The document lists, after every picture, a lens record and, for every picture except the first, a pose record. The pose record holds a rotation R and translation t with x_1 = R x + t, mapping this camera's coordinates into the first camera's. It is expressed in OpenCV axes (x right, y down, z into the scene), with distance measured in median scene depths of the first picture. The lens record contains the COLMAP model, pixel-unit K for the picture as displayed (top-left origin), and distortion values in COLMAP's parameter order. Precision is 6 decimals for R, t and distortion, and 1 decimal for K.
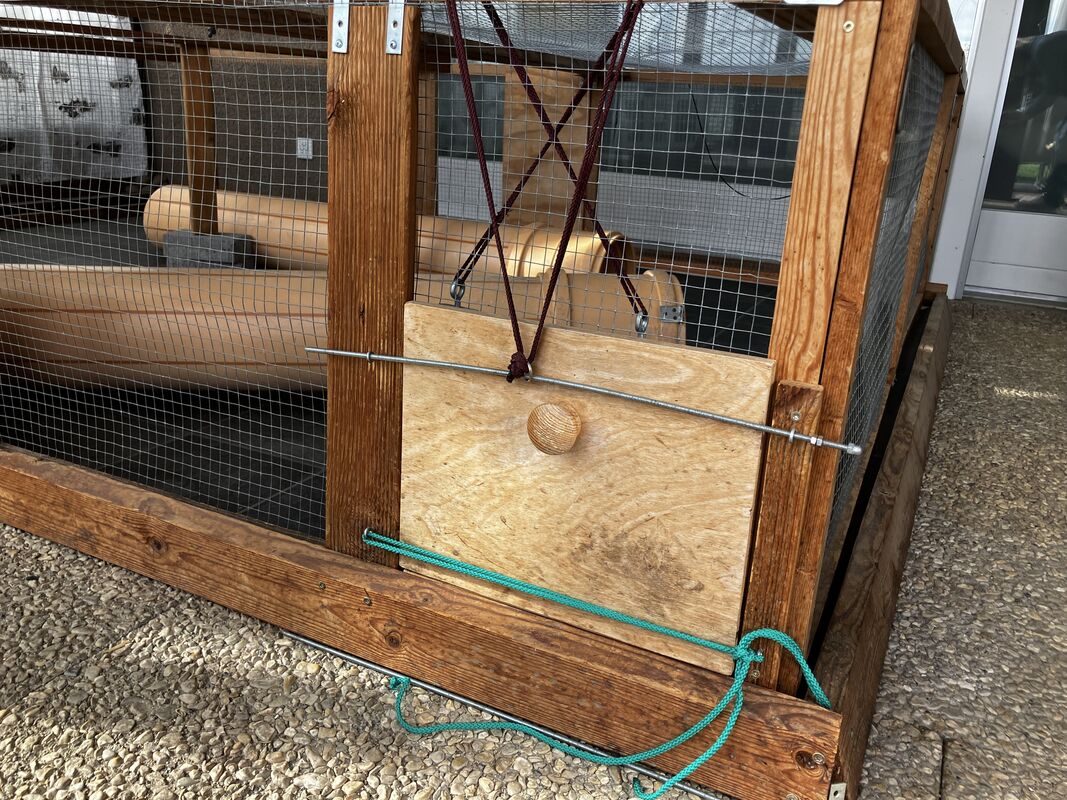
lens RADIAL K [[885.6, 0, 524.7], [0, 885.6, 396.7], [0, 0, 1]] dist [0.026022, -0.020847]
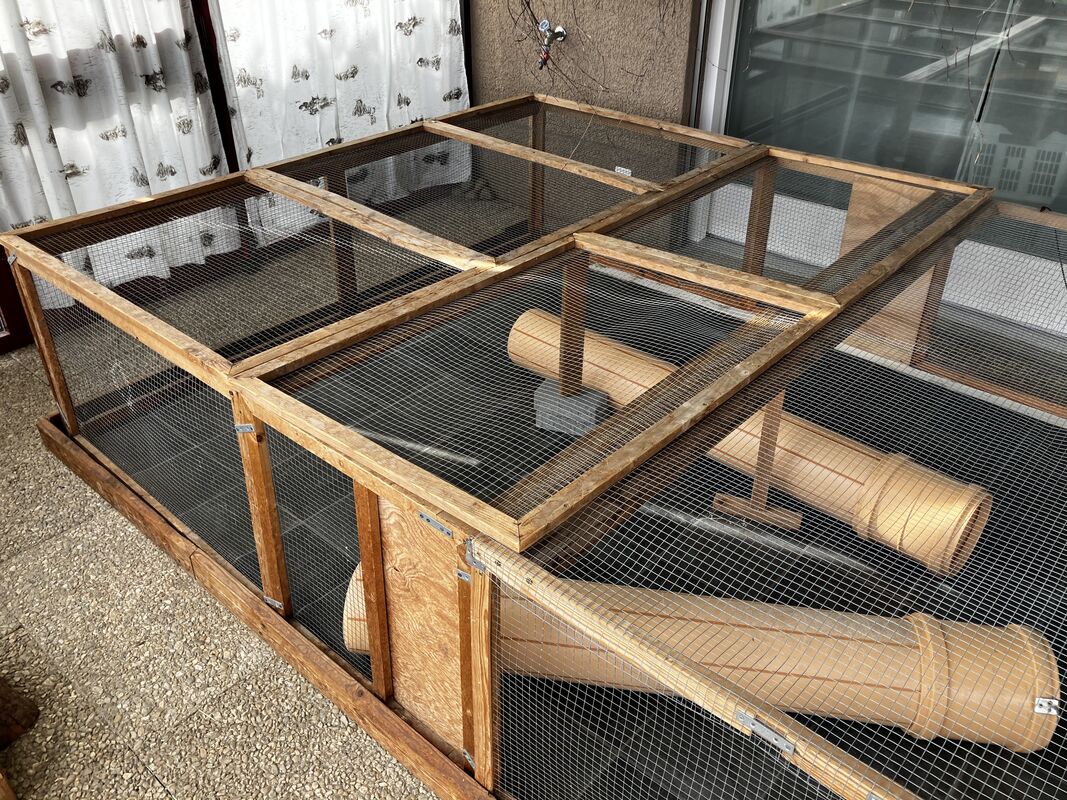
lens RADIAL K [[885.6, 0, 515.9], [0, 885.6, 385.9], [0, 0, 1]] dist [0.026022, -0.020847]
pose [[0.963282, 0.091408, -0.252454, -0.373131], [-0.033947, 0.974181, 0.223200, -1.176516], [0.266338, -0.206434, 0.941514, -0.220536]]
